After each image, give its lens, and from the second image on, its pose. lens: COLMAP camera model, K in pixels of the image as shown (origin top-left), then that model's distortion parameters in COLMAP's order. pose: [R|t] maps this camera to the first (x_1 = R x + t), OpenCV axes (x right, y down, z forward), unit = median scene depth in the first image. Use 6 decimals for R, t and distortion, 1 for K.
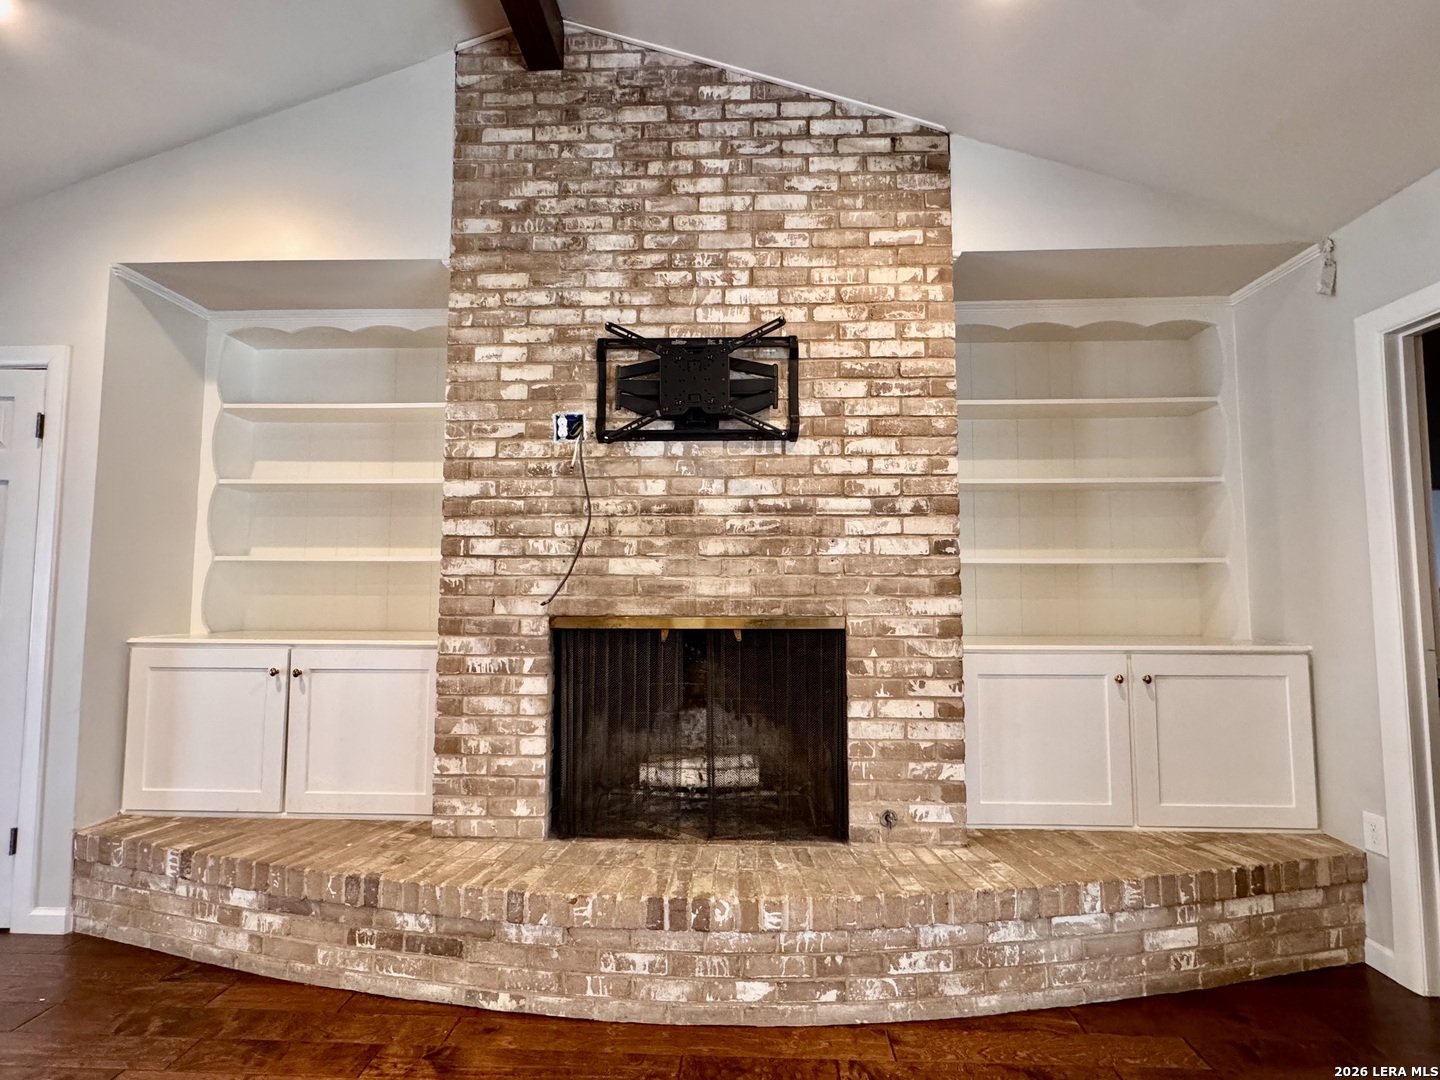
lens RADIAL K [[687.8, 0, 716.6], [0, 687.8, 541.5], [0, 0, 1]] dist [-0.000623, 0.000634]
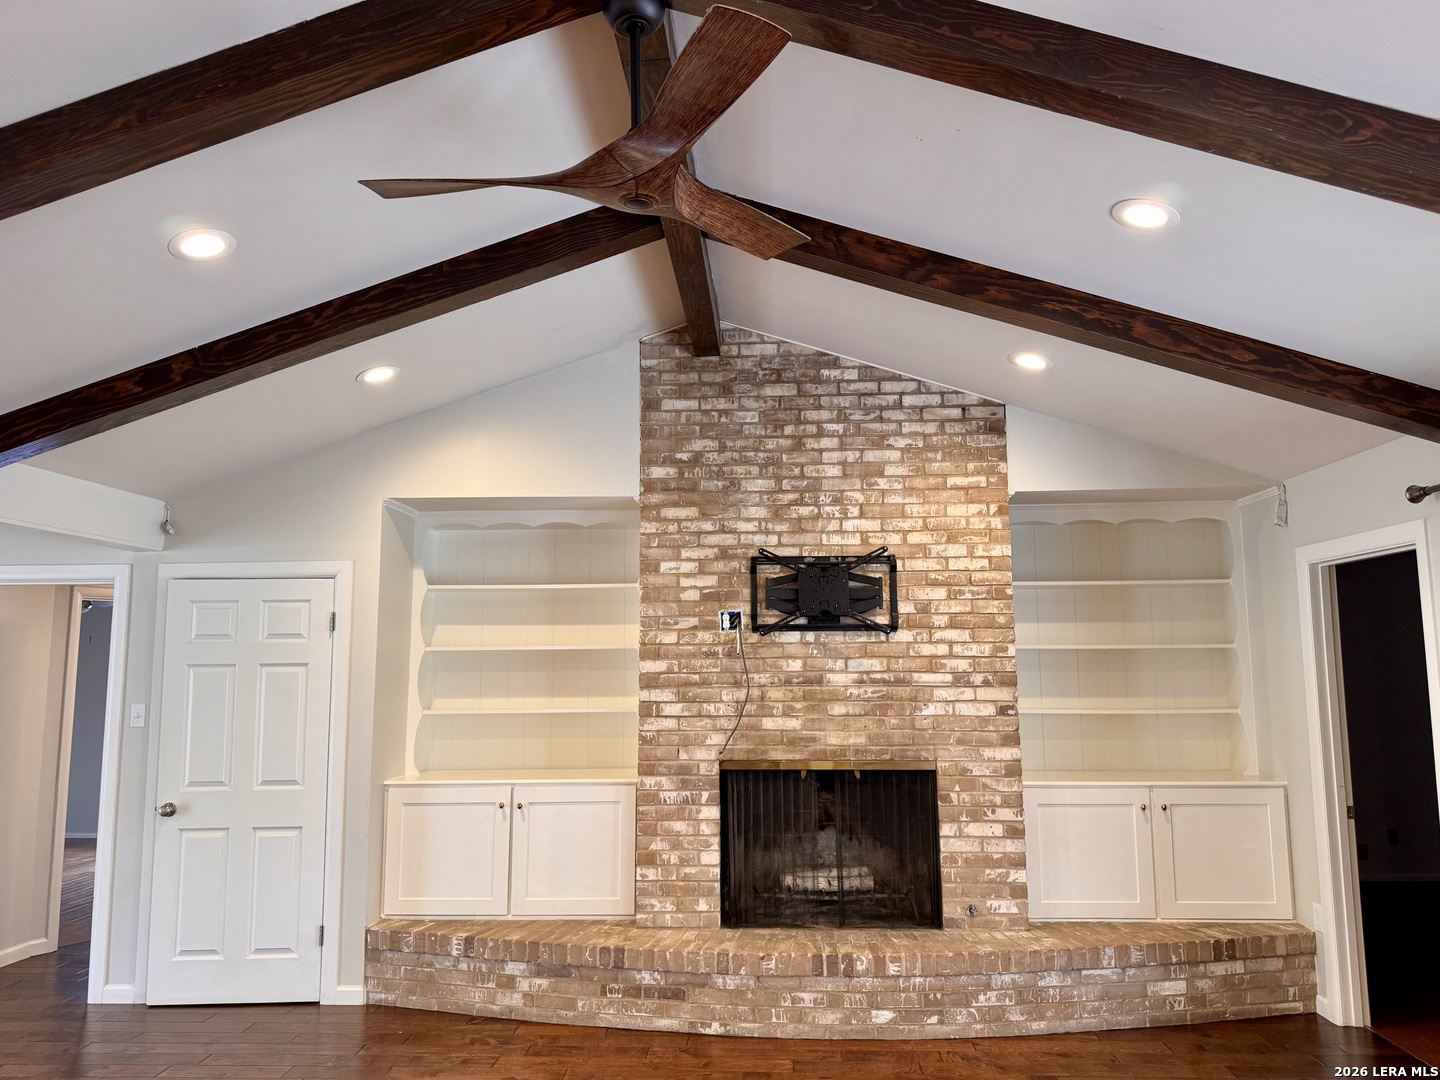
lens RADIAL K [[1039.7, 0, 720.0], [0, 1039.7, 540.0], [0, 0, 1]] dist [0.155522, -0.269569]
pose [[0.999935, -0.009067, -0.006976, -0.223260], [0.008699, 0.998656, -0.051094, -0.225628], [0.007430, 0.051030, 0.998669, -1.114810]]
